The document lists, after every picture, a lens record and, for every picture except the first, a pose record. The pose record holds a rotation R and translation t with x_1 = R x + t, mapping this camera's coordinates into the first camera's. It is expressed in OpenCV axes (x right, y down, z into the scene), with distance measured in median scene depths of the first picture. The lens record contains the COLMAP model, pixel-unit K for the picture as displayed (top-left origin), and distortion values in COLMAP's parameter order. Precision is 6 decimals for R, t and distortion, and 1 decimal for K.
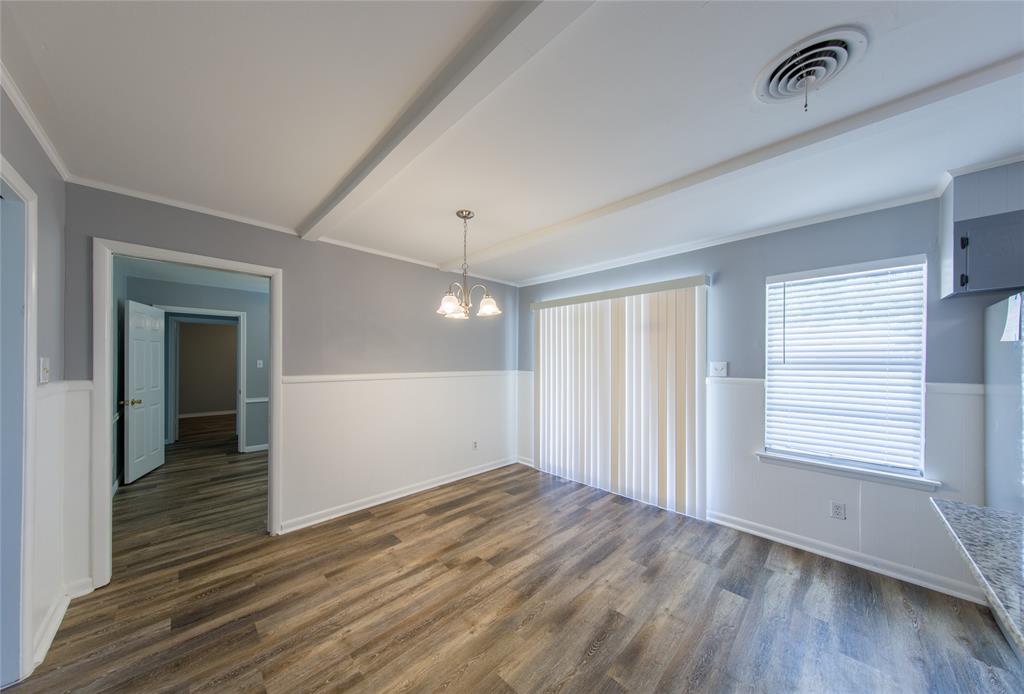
lens RADIAL K [[328.5, 0, 516.9], [0, 328.5, 368.0], [0, 0, 1]] dist [-0.000271, -0.000051]
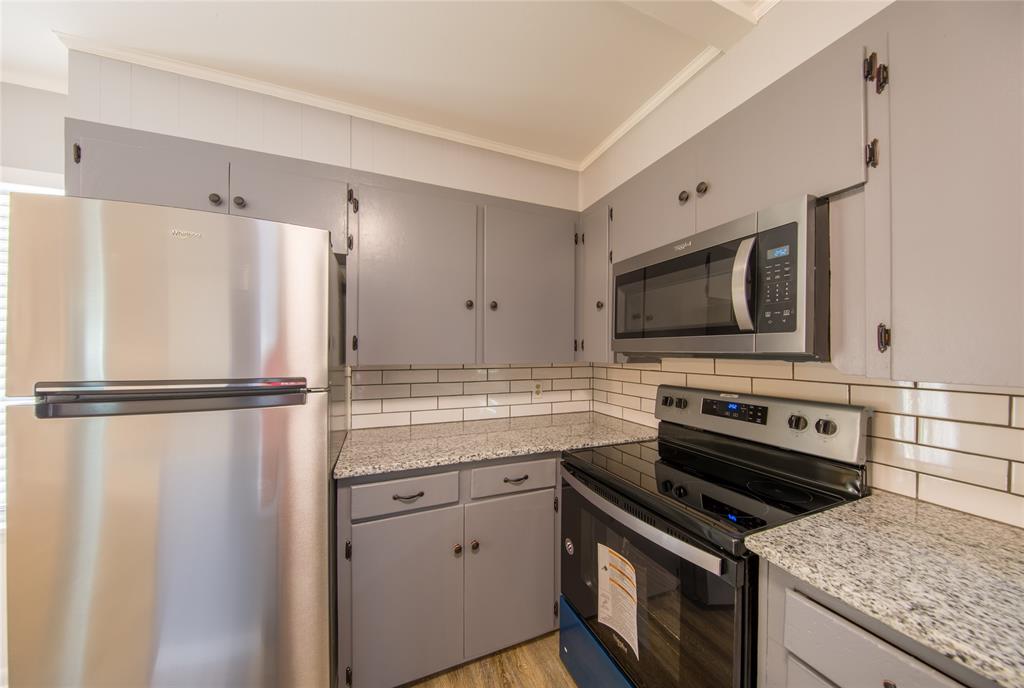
lens RADIAL K [[330.4, 0, 511.7], [0, 330.4, 350.9], [0, 0, 1]] dist [0.001155, -0.003407]
pose [[0.397573, 0.001795, 0.917569, 0.742646], [0.018226, 0.999785, -0.009853, 0.020548], [-0.917390, 0.020641, 0.397454, -0.021536]]
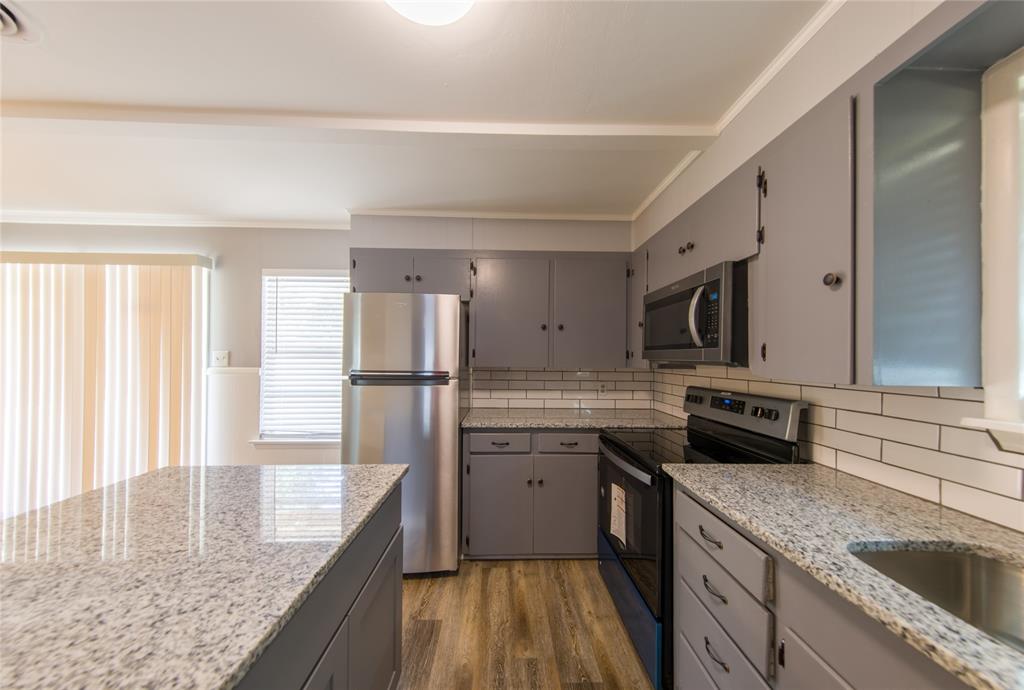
lens RADIAL K [[327.2, 0, 511.0], [0, 327.2, 354.1], [0, 0, 1]] dist [0.004203, -0.000212]
pose [[0.693462, 0.014401, 0.720350, 0.556480], [0.007214, 0.999611, -0.026929, 0.024784], [-0.720457, 0.023871, 0.693088, -0.274238]]
